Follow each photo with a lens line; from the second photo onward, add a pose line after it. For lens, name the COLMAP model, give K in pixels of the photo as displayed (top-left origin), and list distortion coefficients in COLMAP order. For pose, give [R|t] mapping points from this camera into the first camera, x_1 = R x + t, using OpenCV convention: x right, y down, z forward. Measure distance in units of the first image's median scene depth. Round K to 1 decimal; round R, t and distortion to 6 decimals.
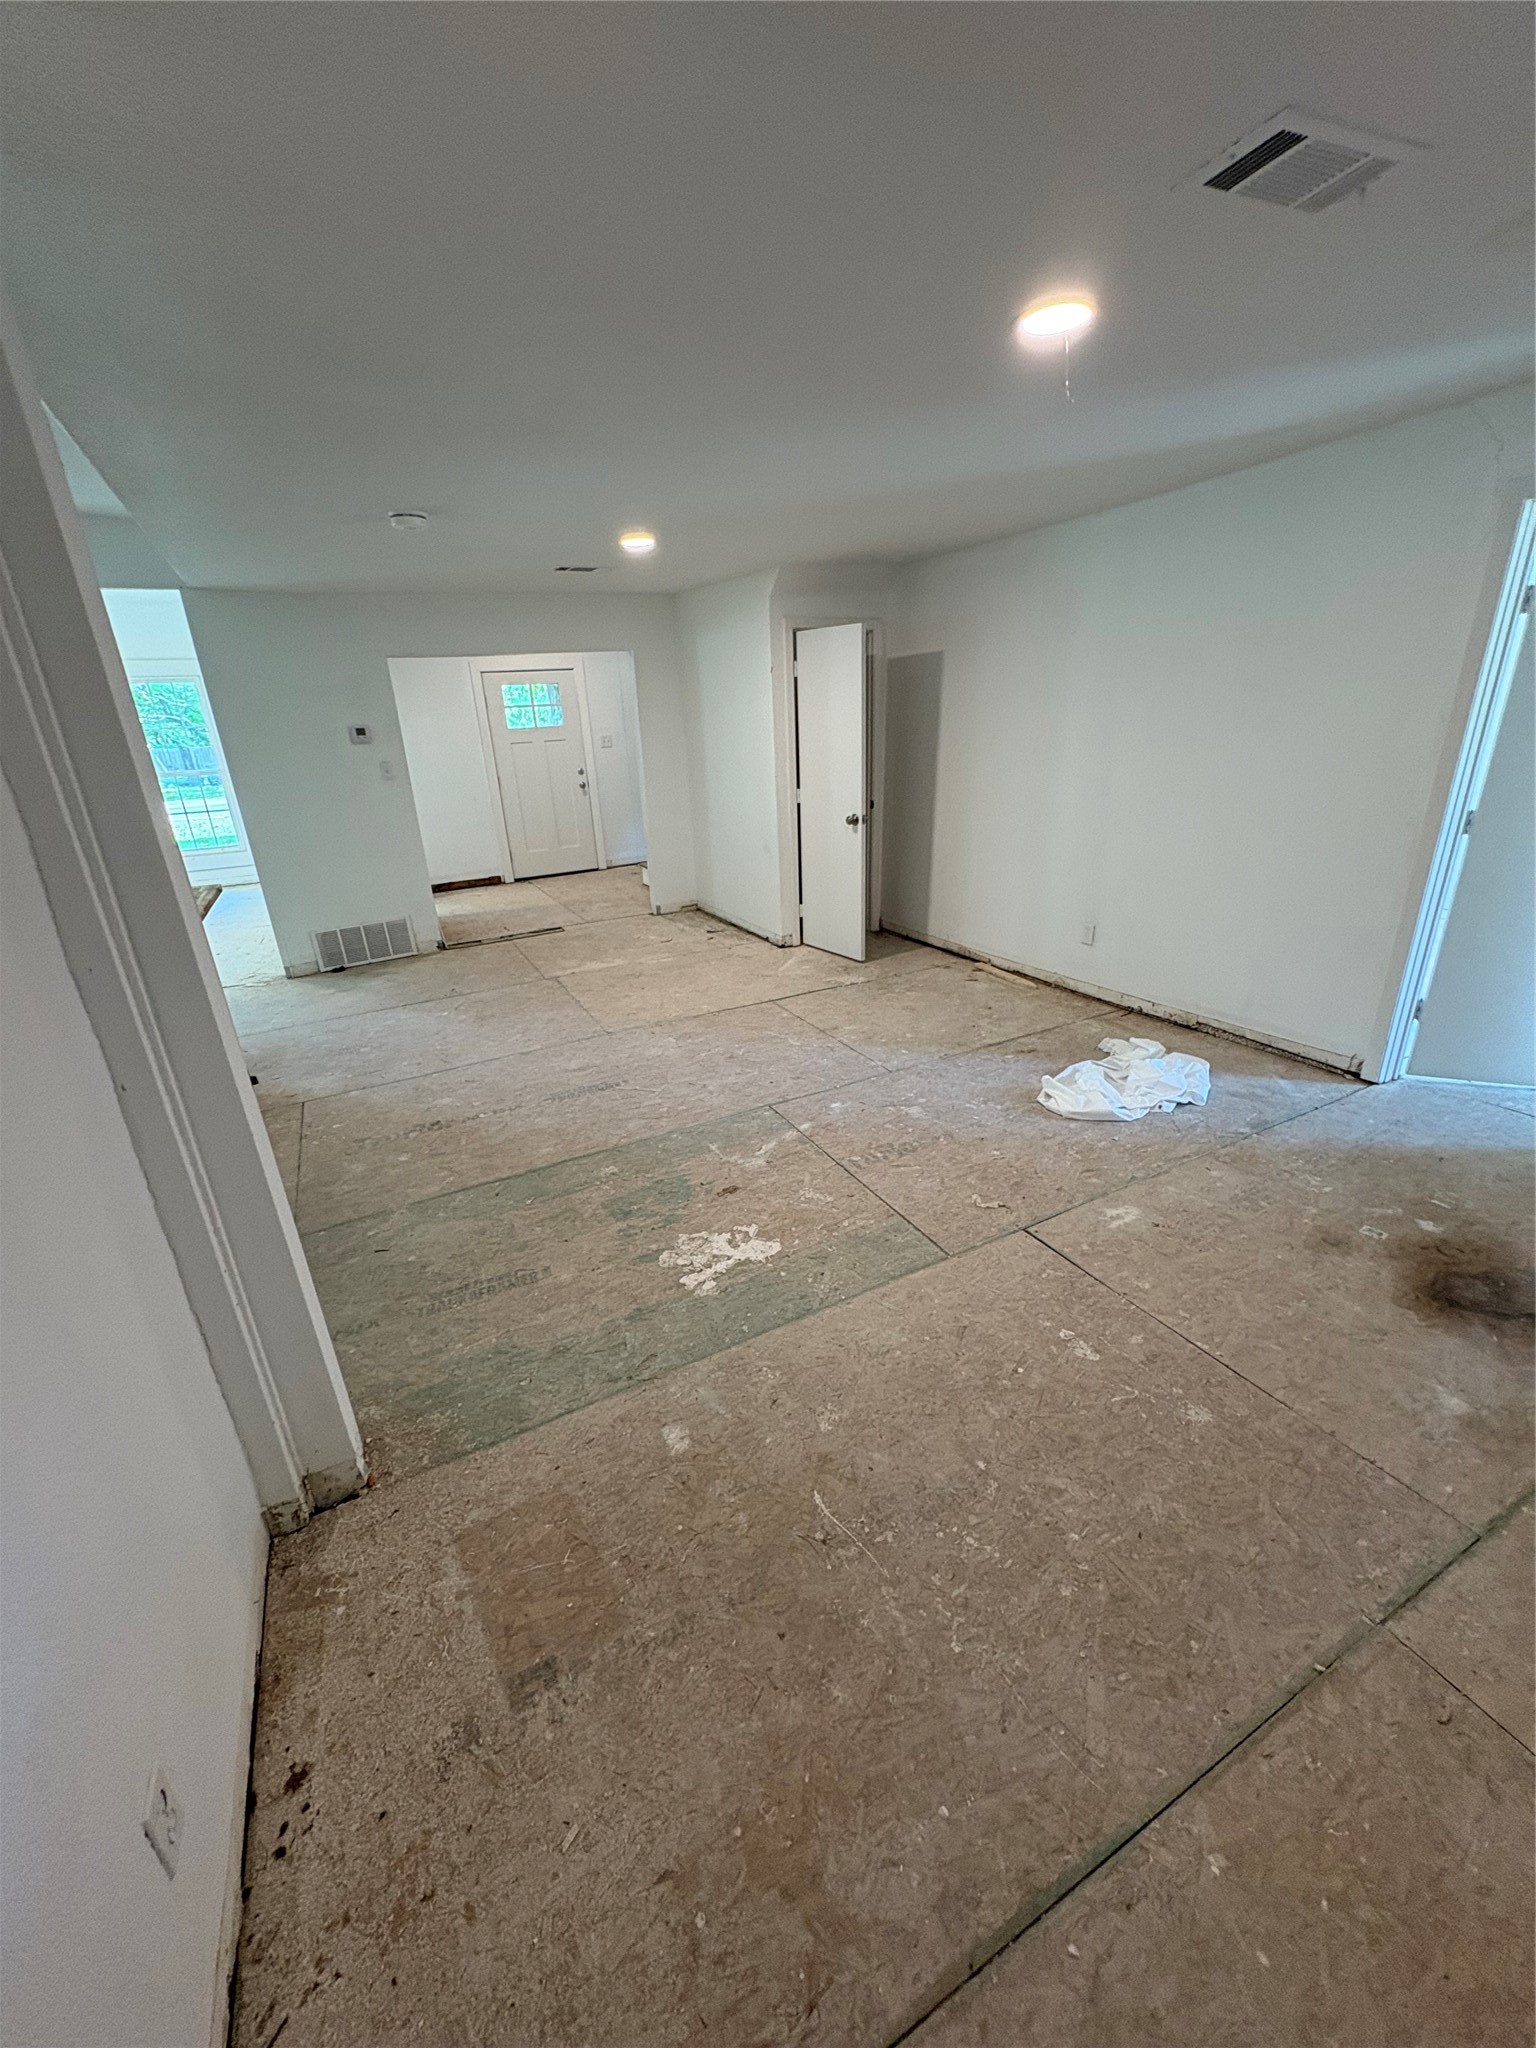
lens RADIAL K [[813.2, 0, 770.3], [0, 813.2, 1026.0], [0, 0, 1]] dist [-0.002871, 0.000254]
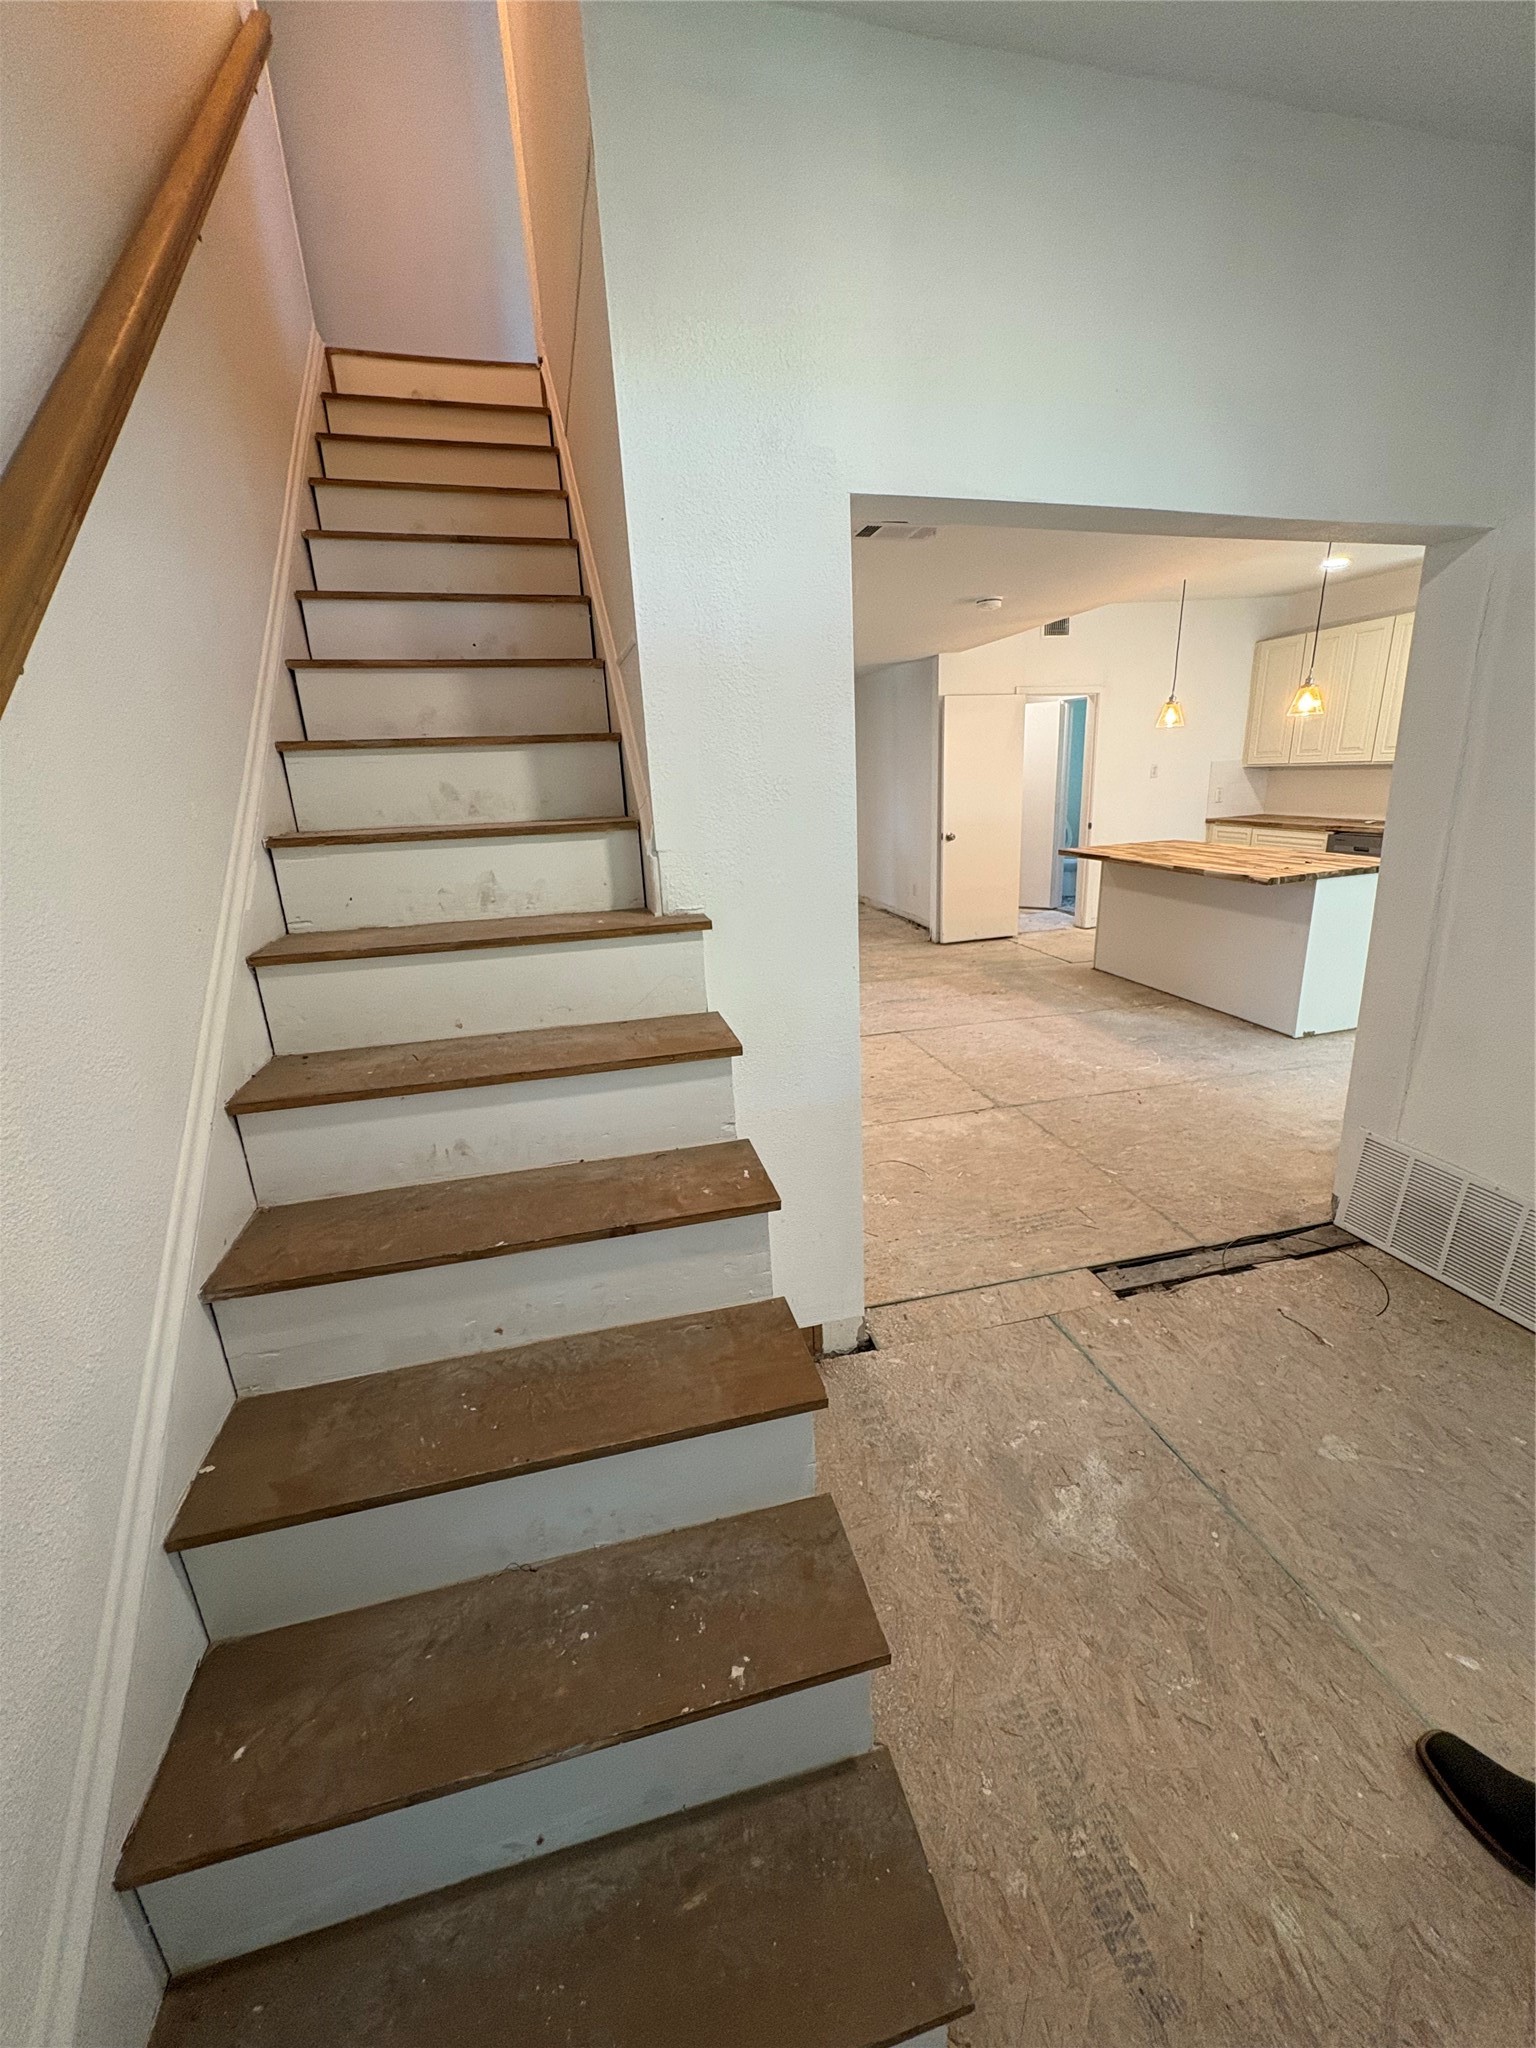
lens RADIAL K [[818.9, 0, 770.6], [0, 818.9, 1017.5], [0, 0, 1]] dist [0.008741, -0.000035]
pose [[-0.968921, 0.017213, 0.246770, -0.383826], [0.165536, 0.786414, 0.595106, -0.882776], [-0.183820, 0.617460, -0.764823, 2.356282]]
